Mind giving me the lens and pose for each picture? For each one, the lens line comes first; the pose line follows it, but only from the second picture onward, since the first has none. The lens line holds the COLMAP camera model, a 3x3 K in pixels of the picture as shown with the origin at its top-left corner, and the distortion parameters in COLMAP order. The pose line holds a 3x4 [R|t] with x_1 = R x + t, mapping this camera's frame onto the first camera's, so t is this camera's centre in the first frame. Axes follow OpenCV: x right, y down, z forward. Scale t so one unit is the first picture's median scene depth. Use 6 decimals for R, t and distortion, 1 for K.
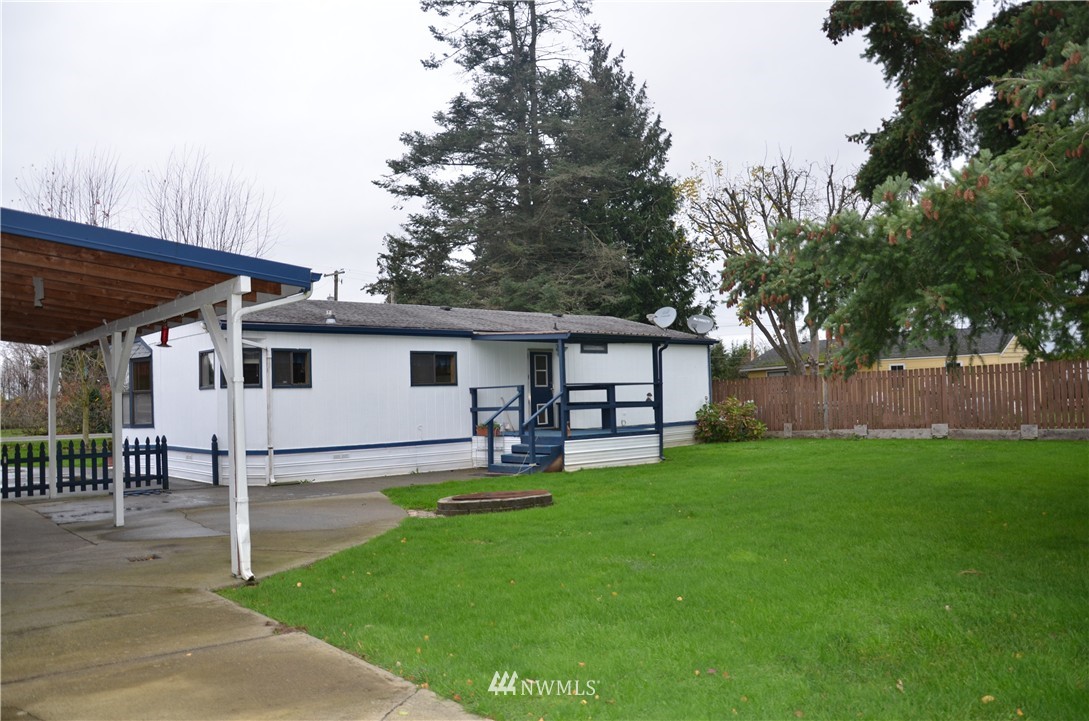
lens RADIAL K [[852.1, 0, 547.5], [0, 852.1, 358.8], [0, 0, 1]] dist [-0.127476, 0.075386]
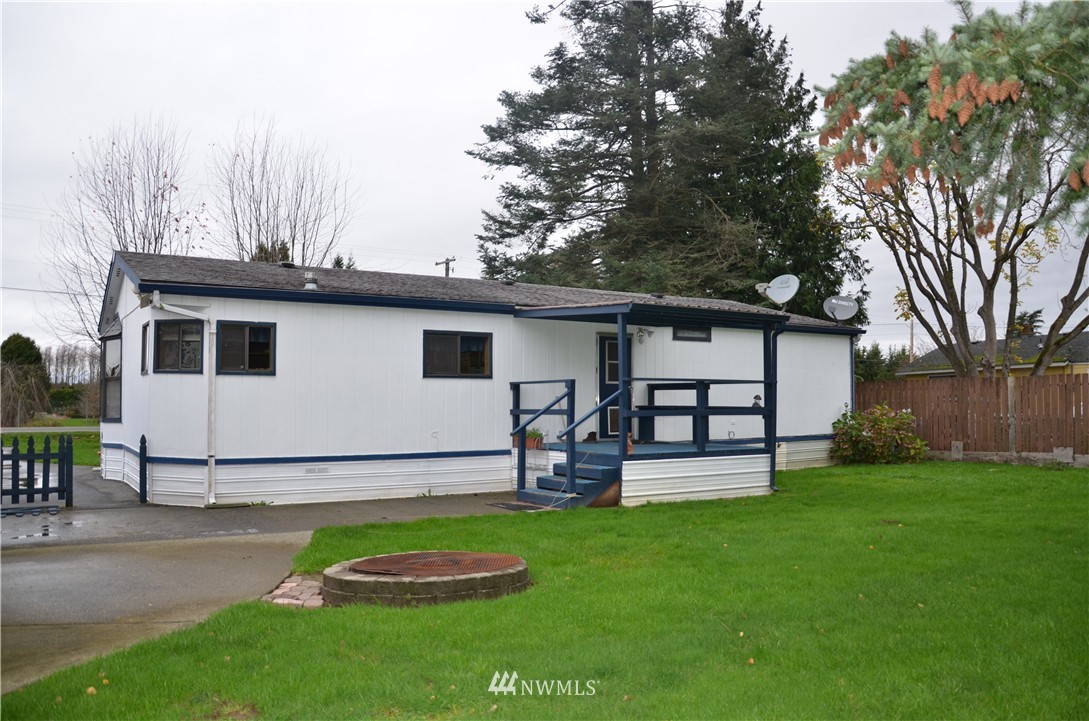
lens RADIAL K [[852.1, 0, 549.4], [0, 852.1, 359.9], [0, 0, 1]] dist [-0.127476, 0.075386]
pose [[0.984902, 0.018878, -0.172080, 0.053697], [-0.018996, 0.999819, 0.000959, 0.010301], [0.172067, 0.002325, 0.985082, 0.214430]]
